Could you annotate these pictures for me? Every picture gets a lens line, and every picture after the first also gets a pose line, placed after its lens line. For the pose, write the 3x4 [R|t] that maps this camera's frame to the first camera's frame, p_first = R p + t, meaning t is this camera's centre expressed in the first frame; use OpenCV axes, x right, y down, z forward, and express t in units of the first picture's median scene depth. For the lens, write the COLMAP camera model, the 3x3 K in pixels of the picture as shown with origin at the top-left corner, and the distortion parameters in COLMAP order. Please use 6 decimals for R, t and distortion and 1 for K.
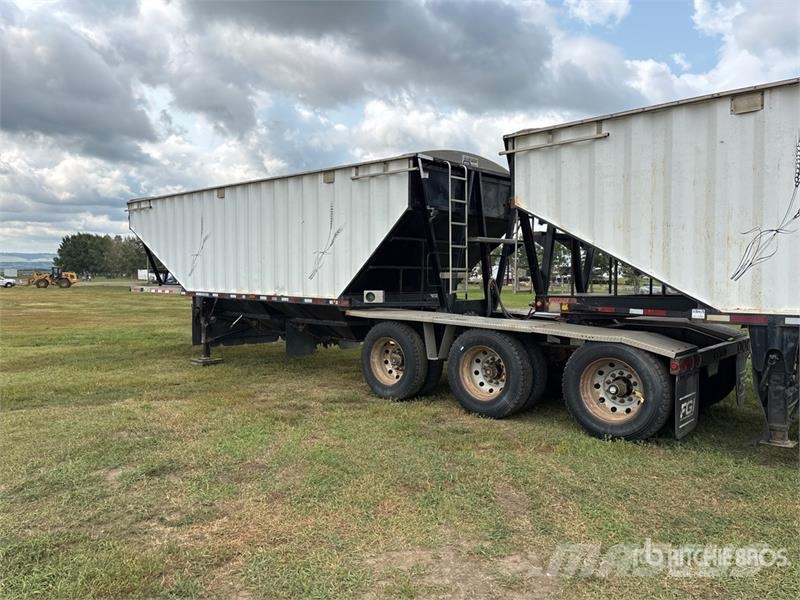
lens RADIAL K [[607.9, 0, 398.8], [0, 607.9, 294.7], [0, 0, 1]] dist [0.058849, -0.065994]
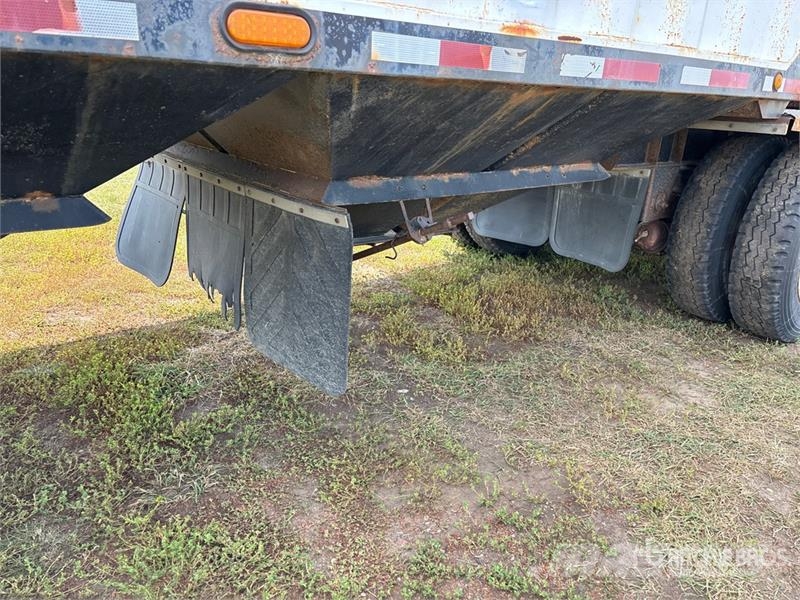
lens RADIAL K [[607.9, 0, 398.8], [0, 607.9, 294.7], [0, 0, 1]] dist [0.058849, -0.065994]
pose [[0.156104, -0.327540, 0.931852, -0.358661], [-0.017799, 0.942332, 0.334206, 0.010935], [-0.987580, -0.068757, 0.141272, 1.003502]]
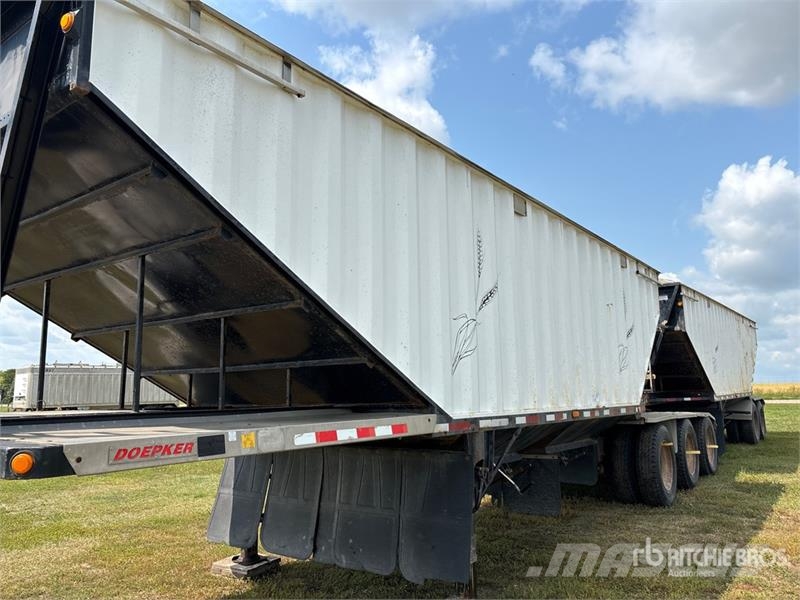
lens RADIAL K [[607.9, 0, 398.8], [0, 607.9, 294.7], [0, 0, 1]] dist [0.058849, -0.065994]
pose [[-0.105701, 0.142997, 0.984063, -0.827062], [0.038087, 0.989462, -0.139691, -0.034364], [-0.993668, 0.022714, -0.110033, 1.274684]]
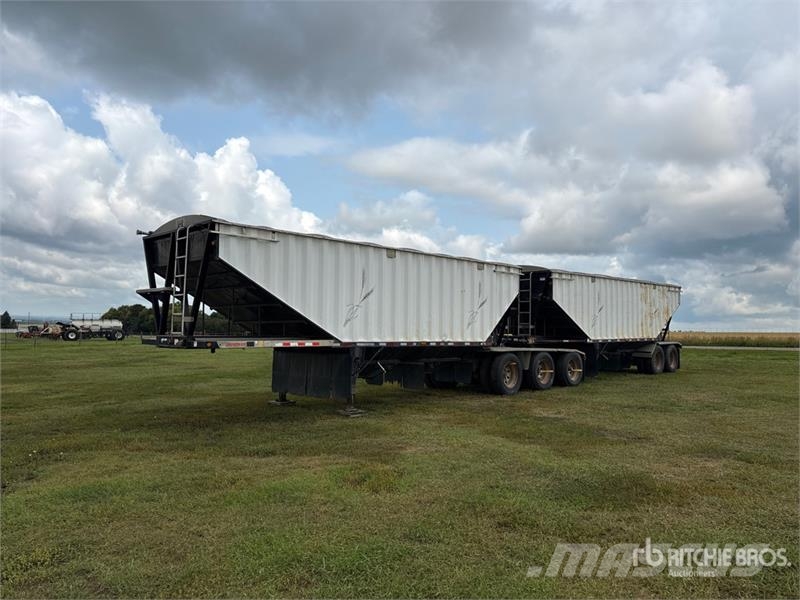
lens RADIAL K [[595.8, 0, 403.8], [0, 595.8, 296.6], [0, 0, 1]] dist [0.096303, -0.160427]
pose [[0.035965, 0.044594, 0.998358, -1.530976], [0.015644, 0.998856, -0.045180, -0.040175], [-0.999231, 0.017243, 0.035226, 1.038844]]
